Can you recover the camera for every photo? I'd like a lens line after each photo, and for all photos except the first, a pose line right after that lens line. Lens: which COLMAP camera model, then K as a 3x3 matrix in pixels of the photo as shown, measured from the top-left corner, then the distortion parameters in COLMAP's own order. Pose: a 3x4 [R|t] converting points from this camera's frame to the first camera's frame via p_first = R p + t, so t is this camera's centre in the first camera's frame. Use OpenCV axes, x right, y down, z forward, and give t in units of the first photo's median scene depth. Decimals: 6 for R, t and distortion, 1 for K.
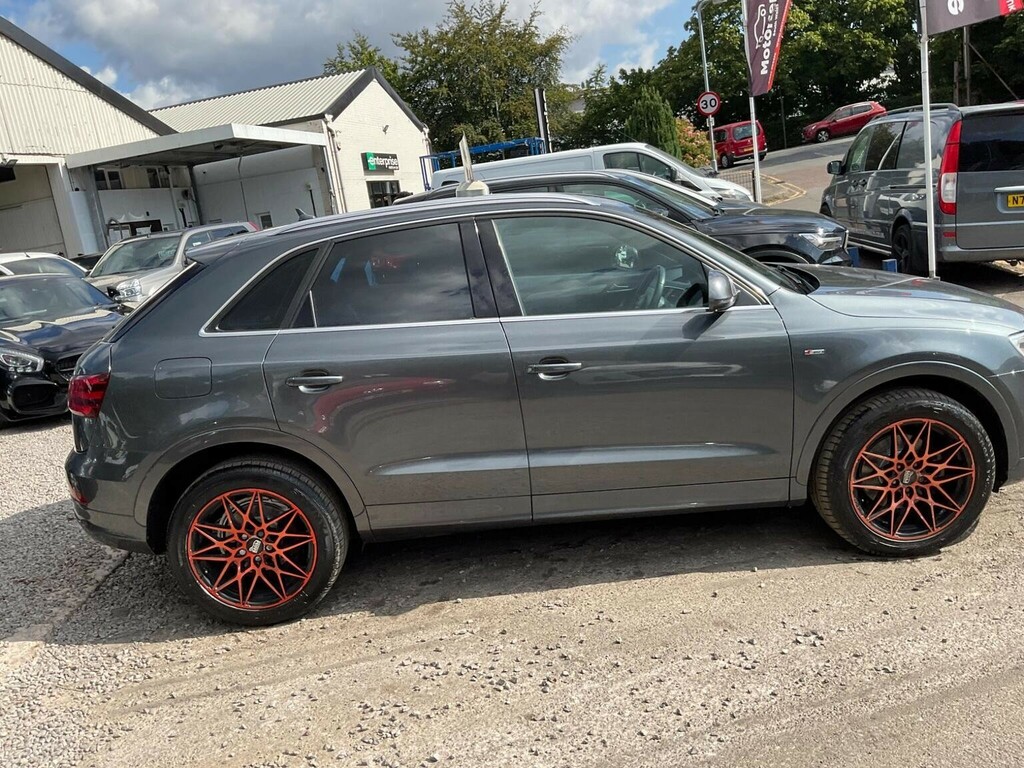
lens RADIAL K [[844.3, 0, 507.3], [0, 844.3, 385.4], [0, 0, 1]] dist [0.054038, -0.110972]
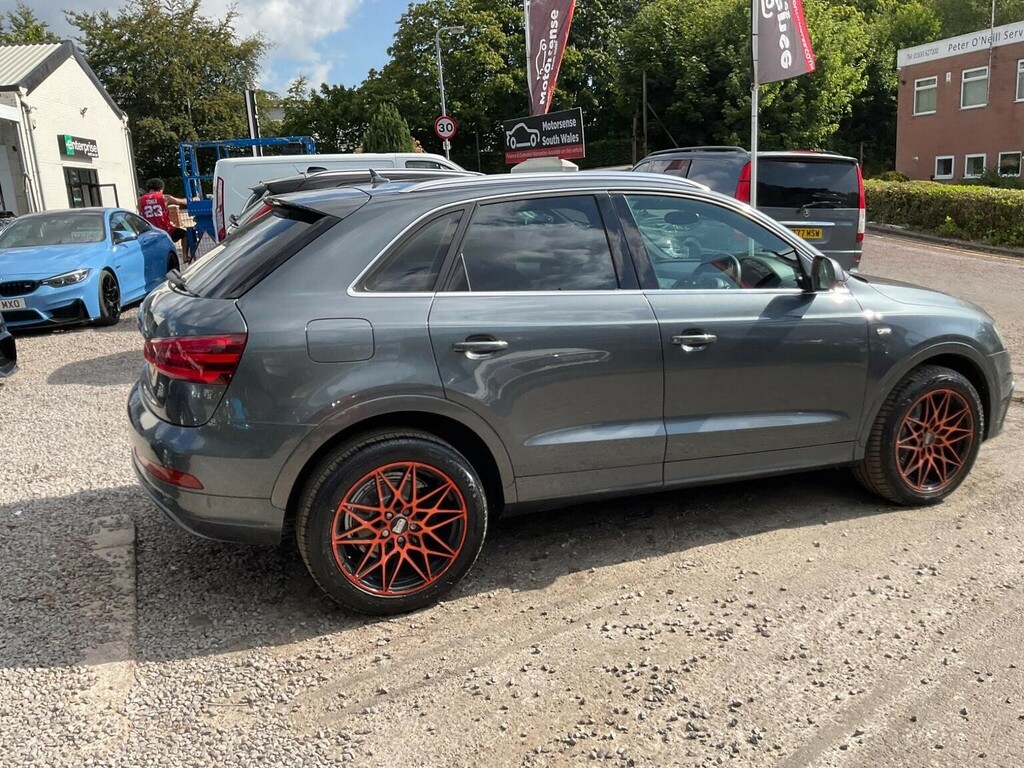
lens RADIAL K [[844.3, 0, 509.2], [0, 844.3, 375.9], [0, 0, 1]] dist [0.054038, -0.110972]
pose [[0.927694, 0.011275, 0.373170, -0.526502], [0.001187, 0.999450, -0.033149, 0.058131], [-0.373338, 0.031195, 0.927171, 0.103688]]
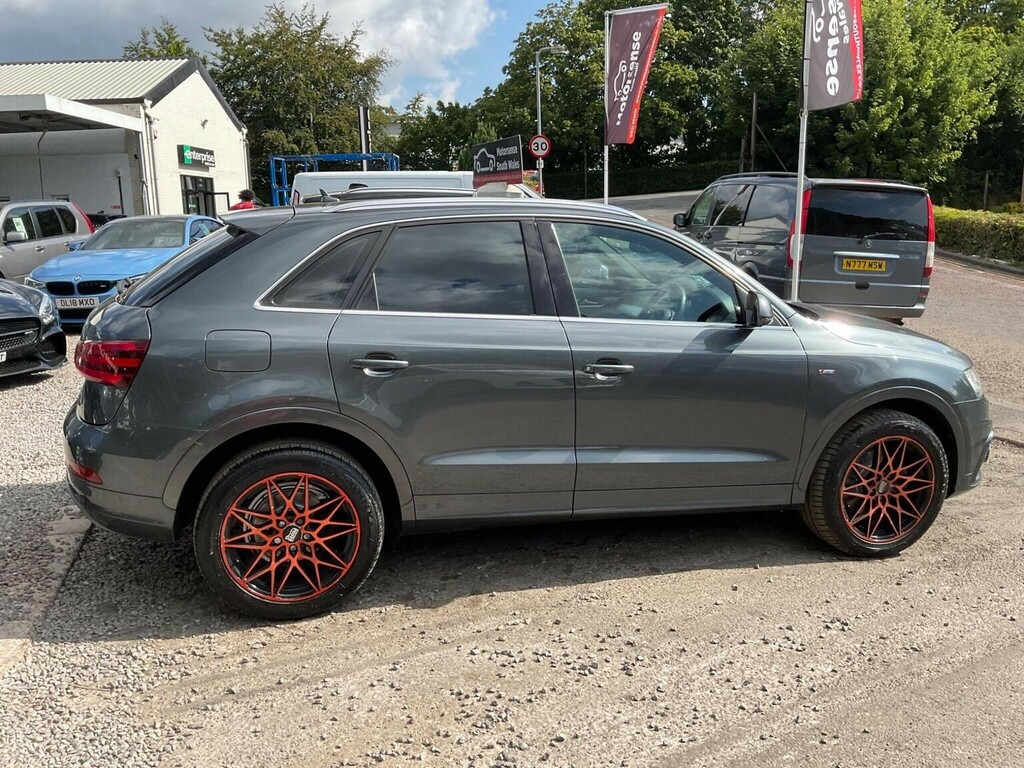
lens RADIAL K [[844.3, 0, 511.6], [0, 844.3, 378.9], [0, 0, 1]] dist [0.054038, -0.110972]
pose [[0.964467, 0.069729, 0.254835, -0.312202], [-0.060111, 0.997161, -0.045350, 0.044261], [-0.257273, 0.028420, 0.965921, 0.017030]]
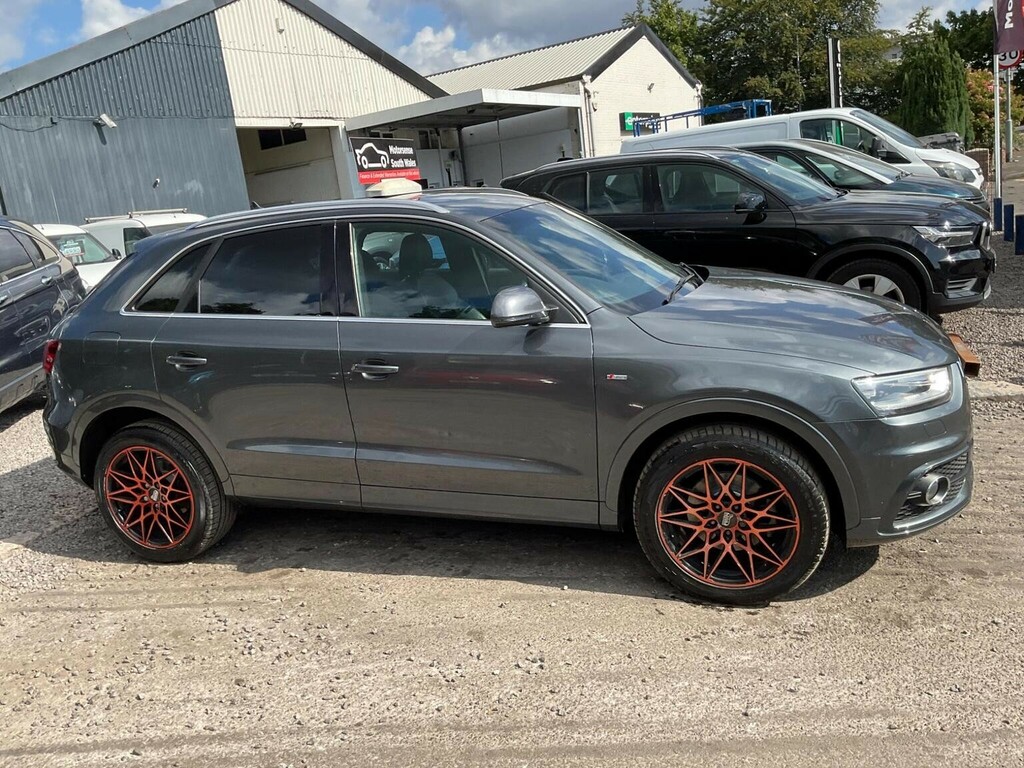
lens RADIAL K [[844.3, 0, 509.7], [0, 844.3, 385.2], [0, 0, 1]] dist [0.054038, -0.110972]
pose [[0.939506, 0.097248, -0.328437, 0.535275], [-0.080591, 0.994691, 0.063988, -0.076990], [0.332916, -0.033648, 0.942356, 0.056570]]
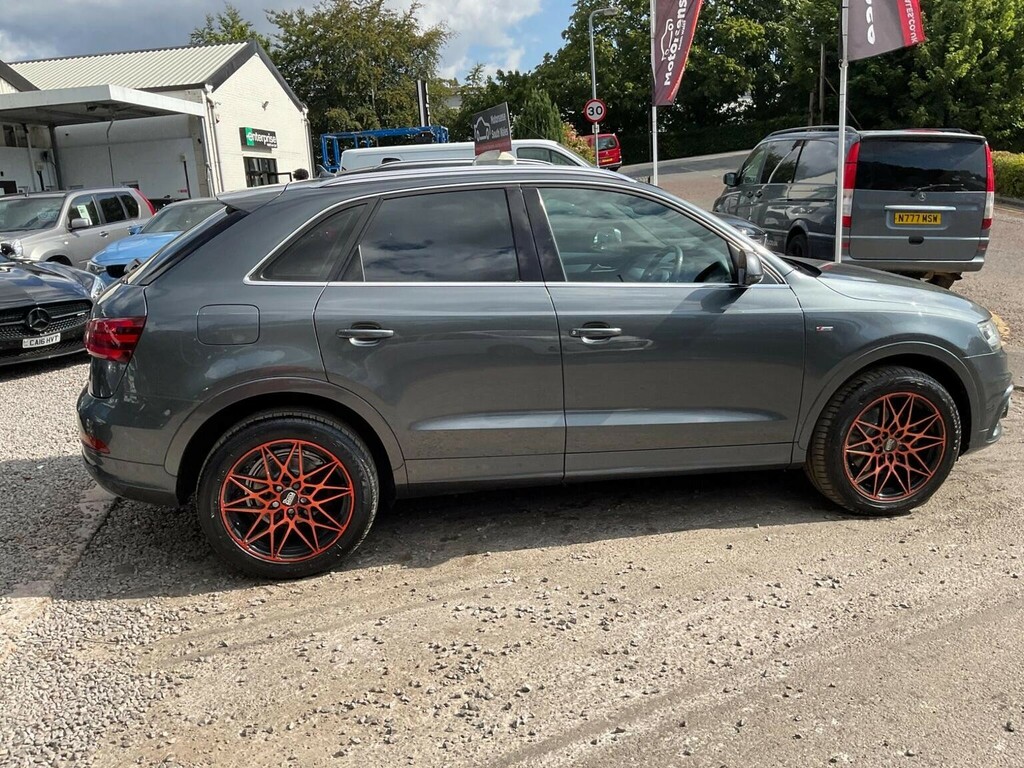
lens RADIAL K [[844.3, 0, 511.4], [0, 844.3, 382.0], [0, 0, 1]] dist [0.054038, -0.110972]
pose [[0.984111, 0.037378, 0.173576, -0.217240], [-0.037339, 0.999297, -0.003489, 0.047517], [-0.173585, -0.003047, 0.984814, -0.018718]]
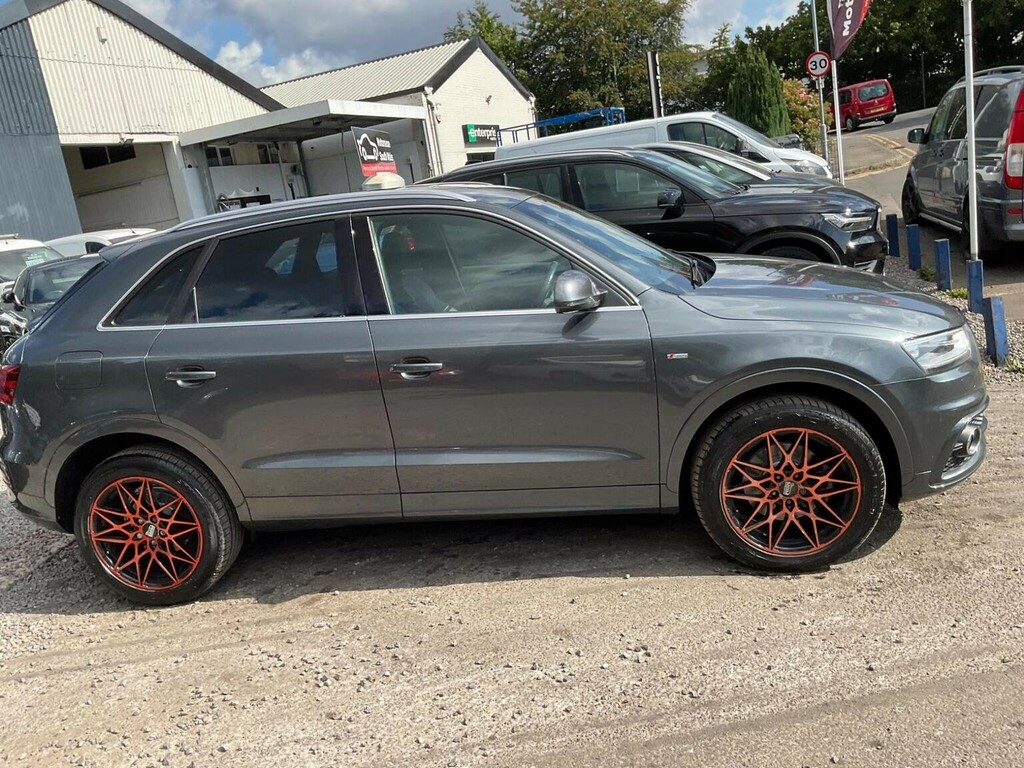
lens RADIAL K [[844.3, 0, 512.5], [0, 844.3, 388.6], [0, 0, 1]] dist [0.054038, -0.110972]
pose [[0.989657, 0.021579, -0.141819, 0.295495], [-0.015739, 0.998986, 0.042172, -0.040161], [0.142585, -0.039504, 0.988994, 0.020759]]
